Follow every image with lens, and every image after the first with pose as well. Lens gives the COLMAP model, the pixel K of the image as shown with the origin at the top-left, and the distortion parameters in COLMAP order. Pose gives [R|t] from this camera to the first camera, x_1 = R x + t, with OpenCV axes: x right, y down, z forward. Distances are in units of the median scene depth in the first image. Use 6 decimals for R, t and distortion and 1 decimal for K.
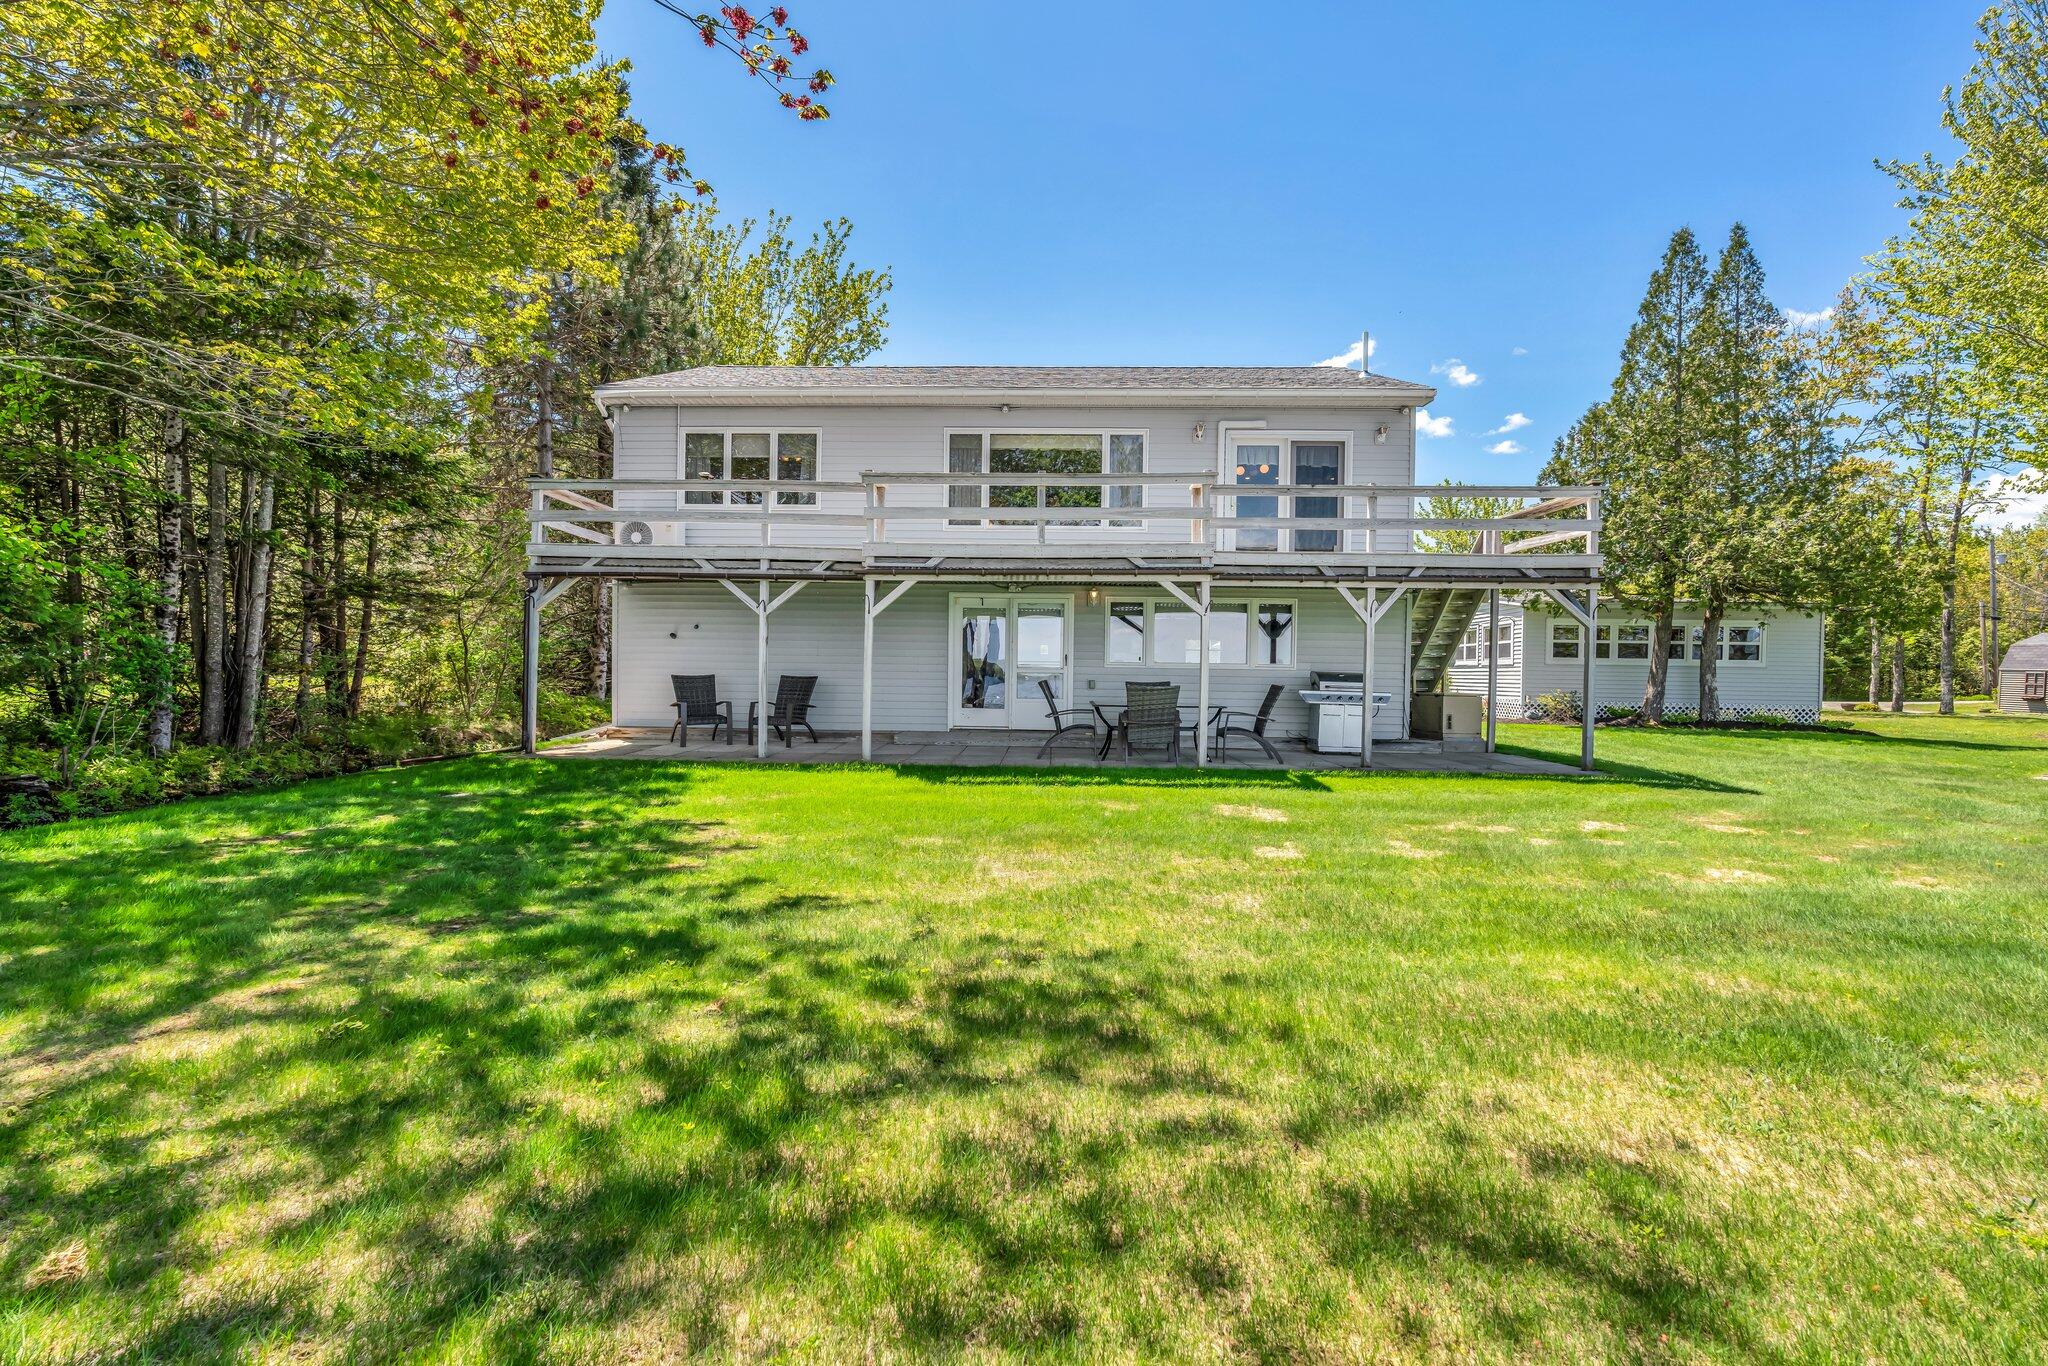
lens RADIAL K [[891.8, 0, 1024.0], [0, 891.8, 683.0], [0, 0, 1]] dist [0.000377, 0.000423]
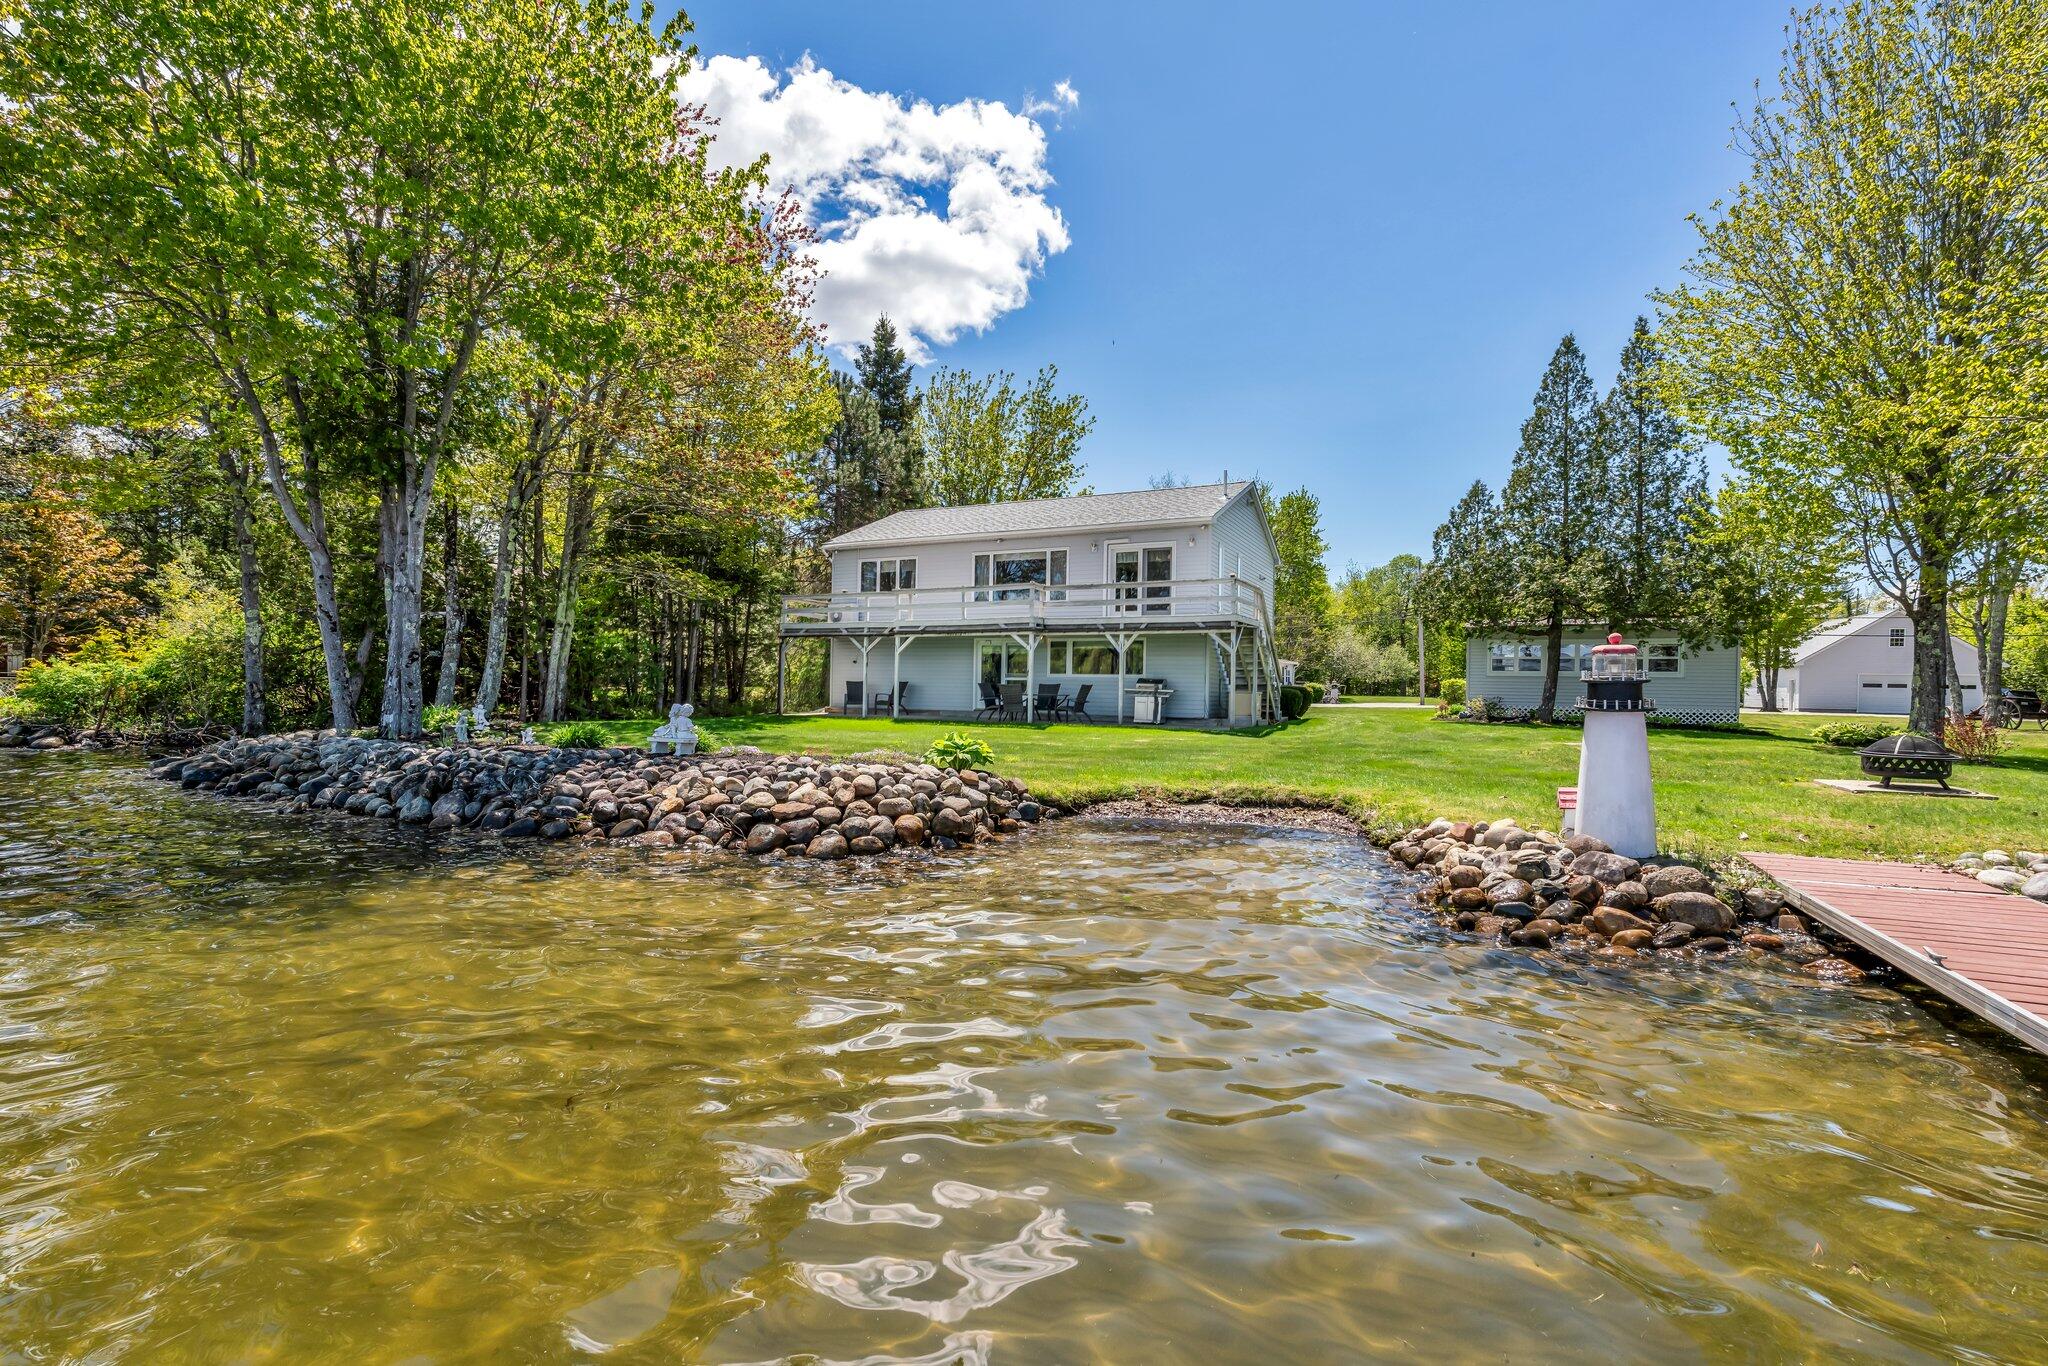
lens RADIAL K [[891.8, 0, 1024.0], [0, 891.8, 683.0], [0, 0, 1]] dist [0.000377, 0.000423]
pose [[0.937691, -0.003227, -0.347456, 0.708368], [-0.014181, 0.998768, -0.047545, 0.085463], [0.347182, 0.049510, 0.936490, -0.806382]]
